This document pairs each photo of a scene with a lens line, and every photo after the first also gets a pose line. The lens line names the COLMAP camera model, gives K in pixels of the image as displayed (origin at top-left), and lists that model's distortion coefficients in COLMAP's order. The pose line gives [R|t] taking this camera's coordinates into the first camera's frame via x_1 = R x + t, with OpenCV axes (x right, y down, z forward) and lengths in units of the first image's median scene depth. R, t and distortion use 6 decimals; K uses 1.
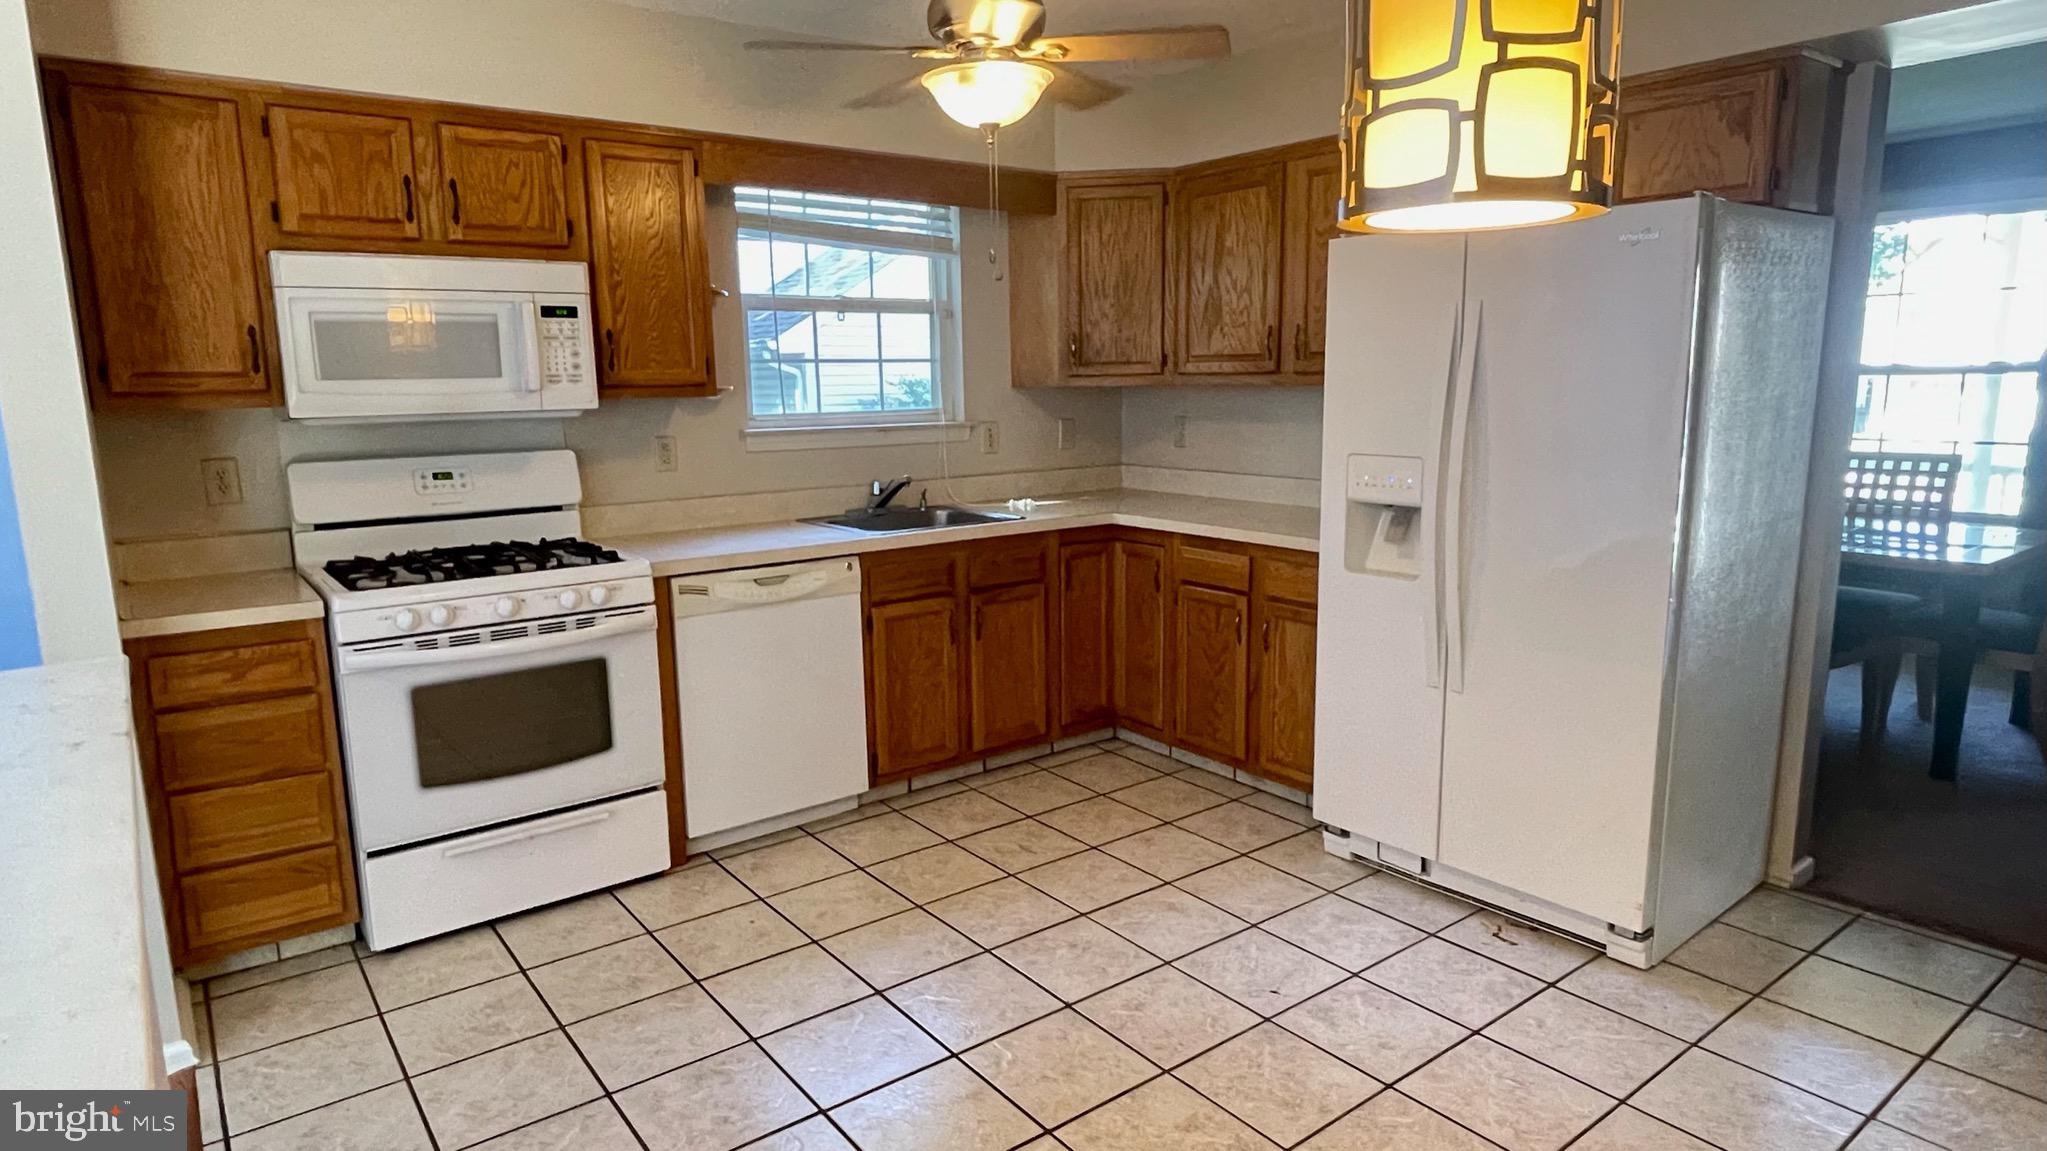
lens RADIAL K [[1159.6, 0, 1004.7], [0, 1159.6, 577.1], [0, 0, 1]] dist [-0.002233, -0.002867]
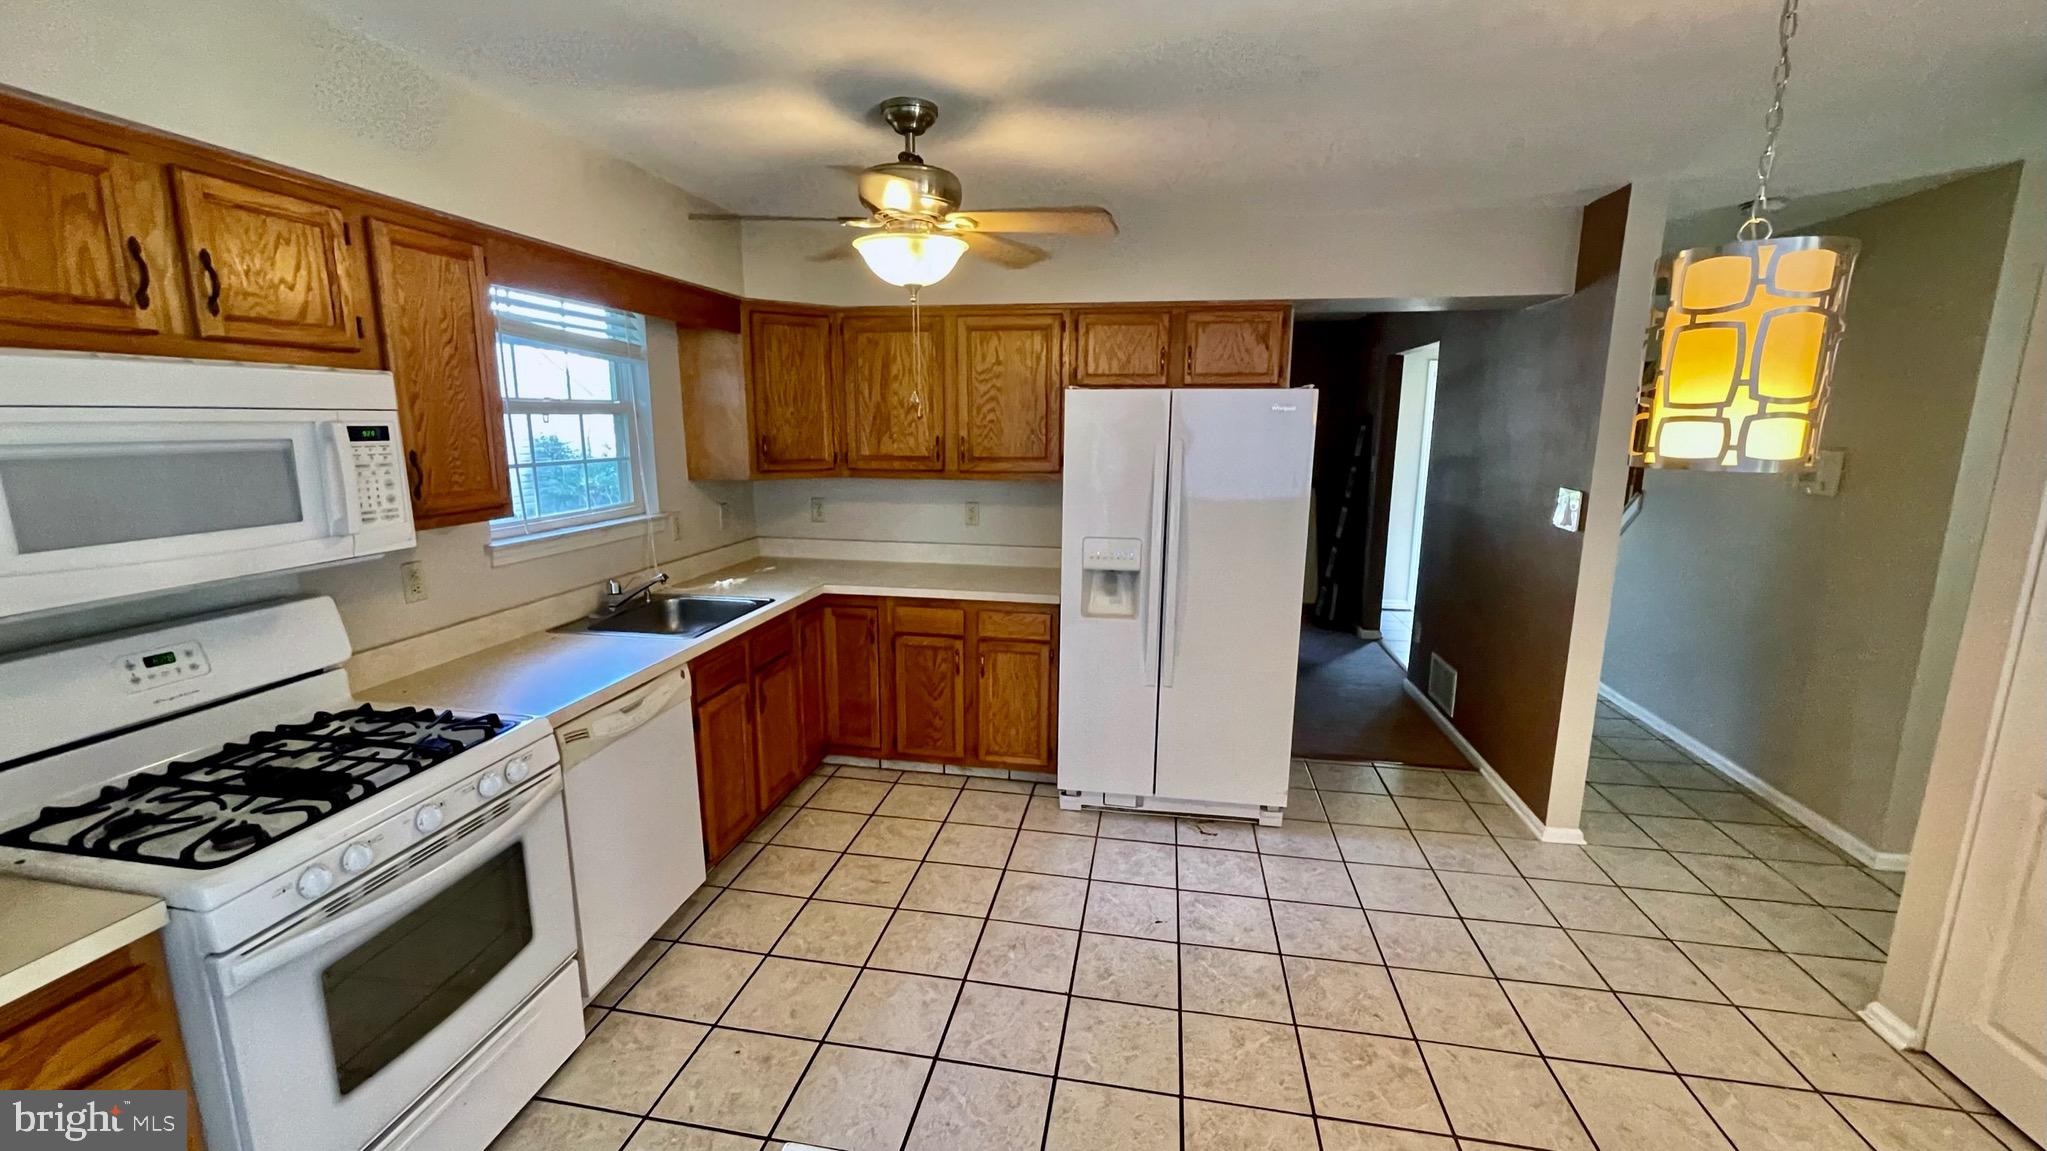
lens RADIAL K [[828.7, 0, 1011.7], [0, 828.7, 576.7], [0, 0, 1]] dist [0.004194, -0.002051]
pose [[0.737111, -0.108321, 0.667034, -0.445355], [0.100736, 0.993654, 0.050043, -0.113538], [-0.668221, 0.030306, 0.743345, 0.279202]]
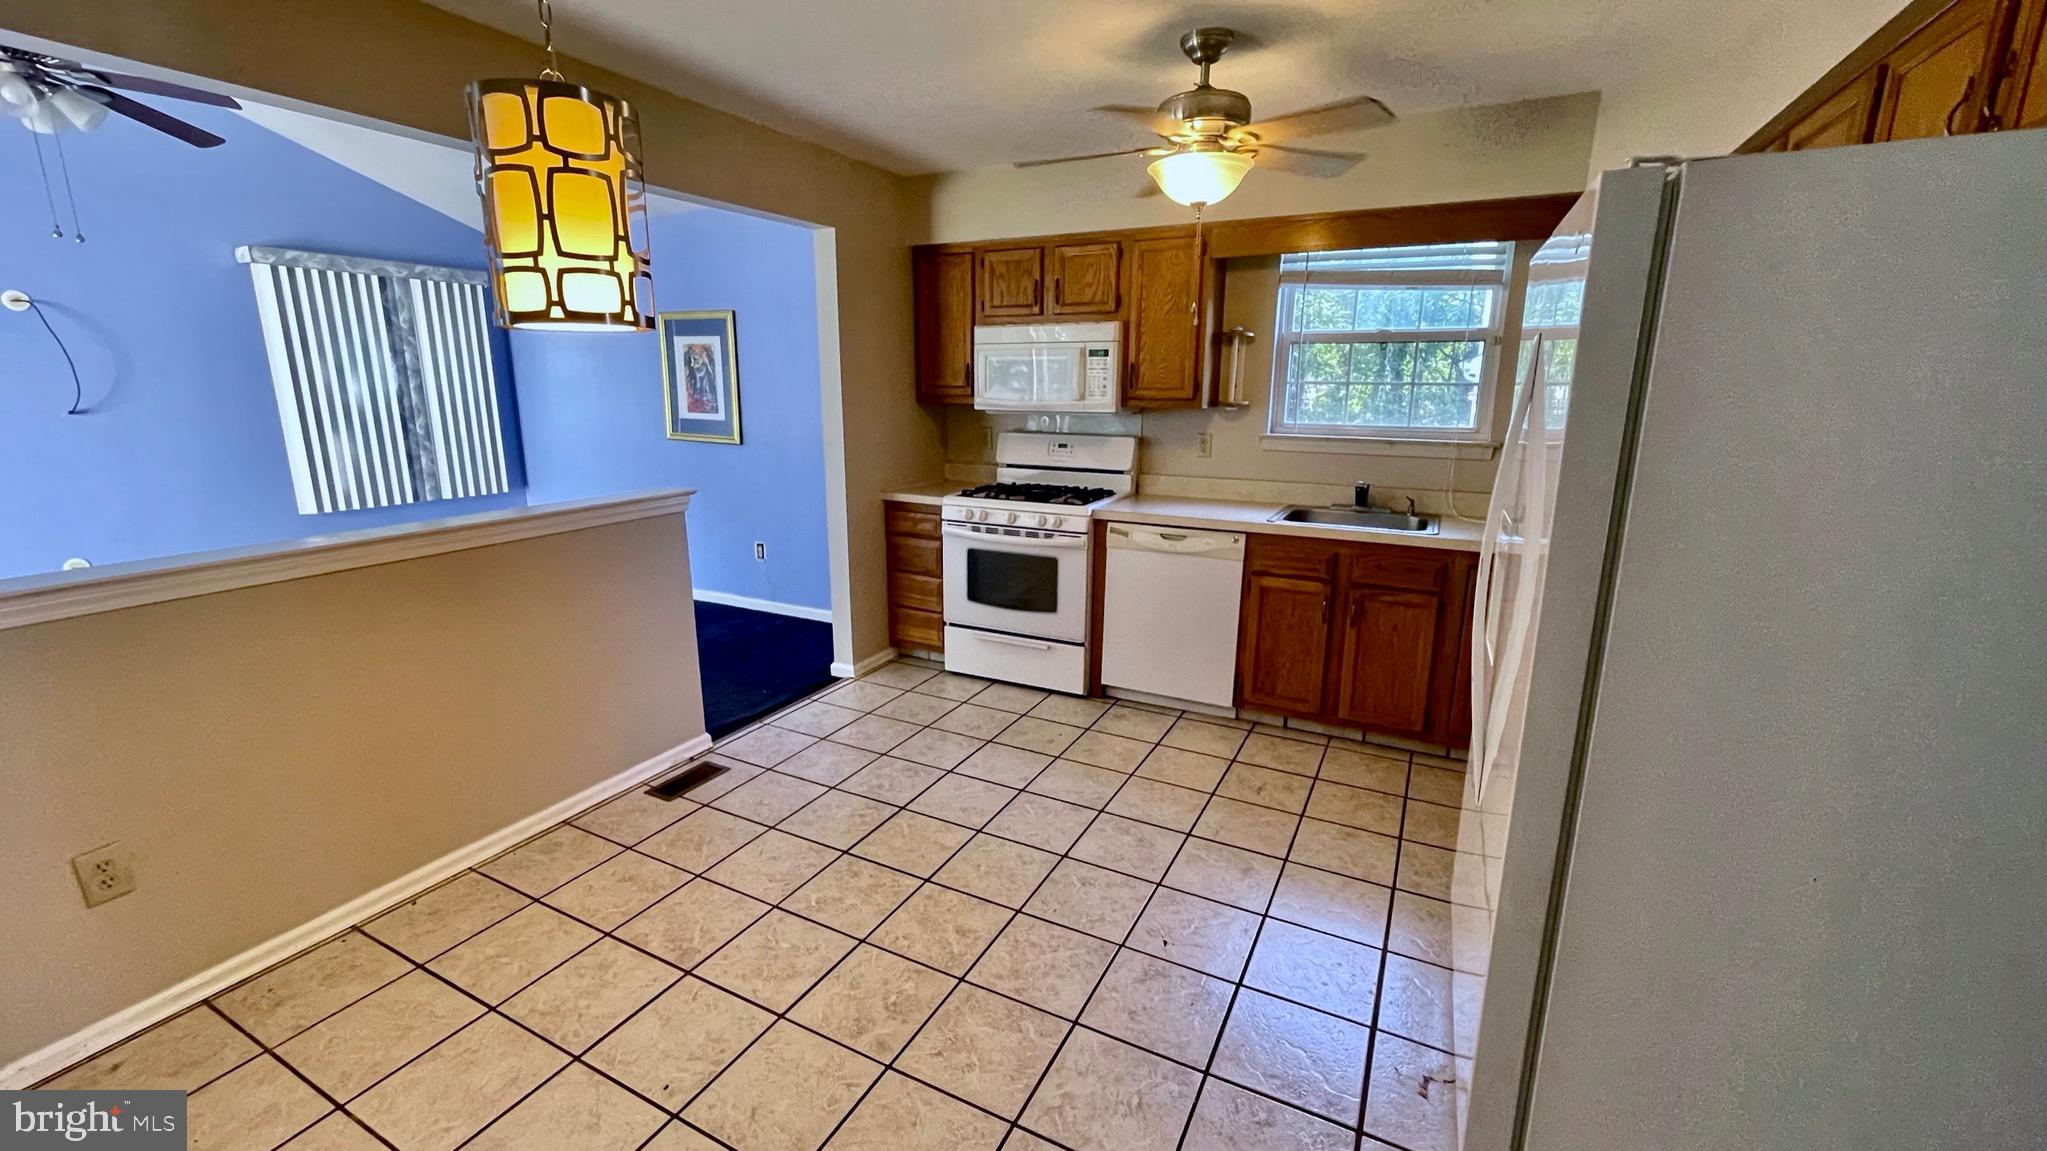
lens RADIAL K [[828.7, 0, 1013.2], [0, 828.7, 571.8], [0, 0, 1]] dist [0.004194, -0.002051]
pose [[0.427370, 0.224225, -0.875830, 0.671370], [-0.170014, 0.971405, 0.165734, -0.098880], [0.887947, 0.078074, 0.453270, 0.370871]]
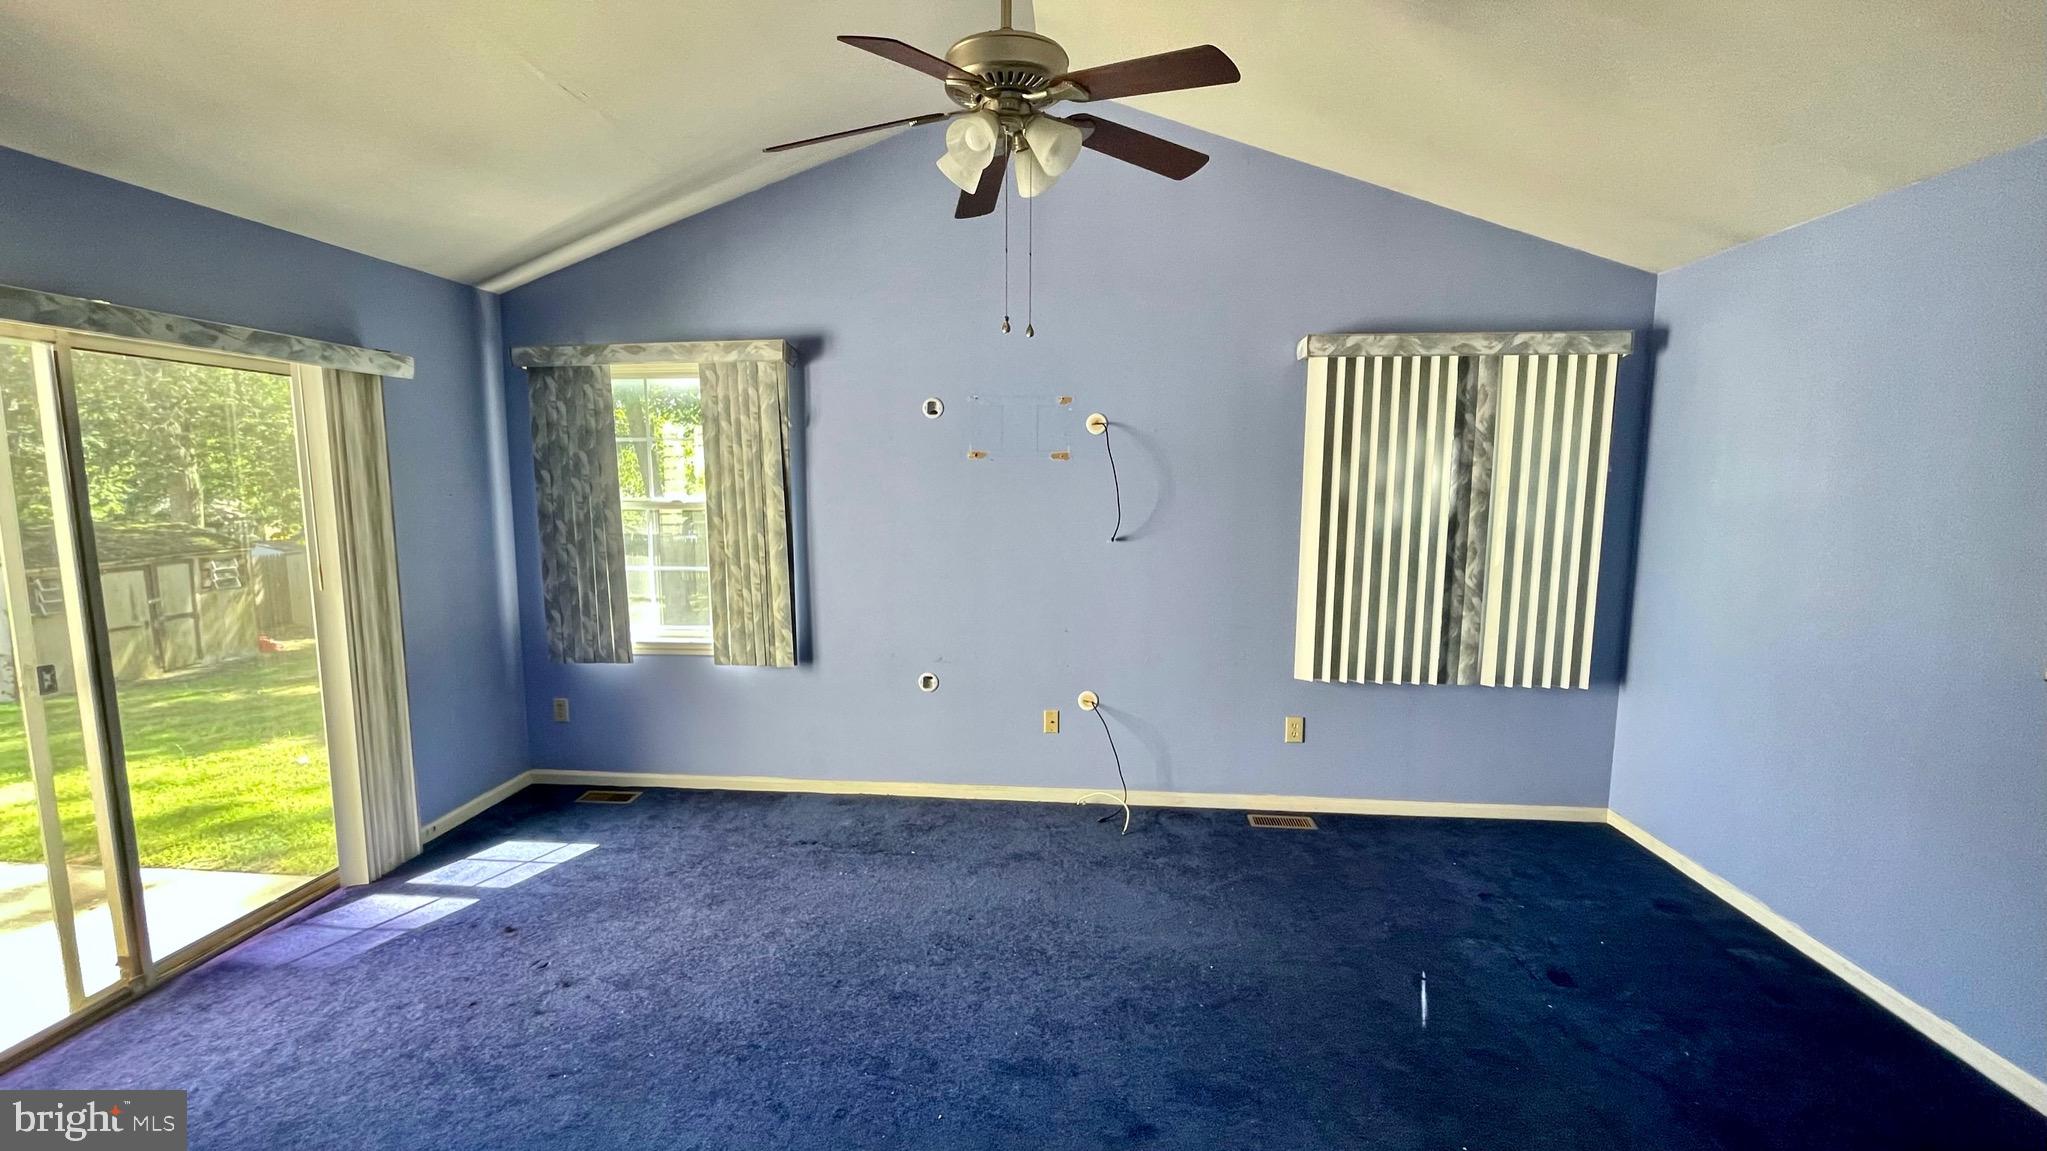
lens RADIAL K [[828.7, 0, 1014.4], [0, 828.7, 569.7], [0, 0, 1]] dist [0.004194, -0.002051]
pose [[-0.664929, 0.105247, -0.739454, 0.400009], [-0.118446, 0.962636, 0.243521, -0.101380], [0.737455, 0.249510, -0.627618, 0.343631]]
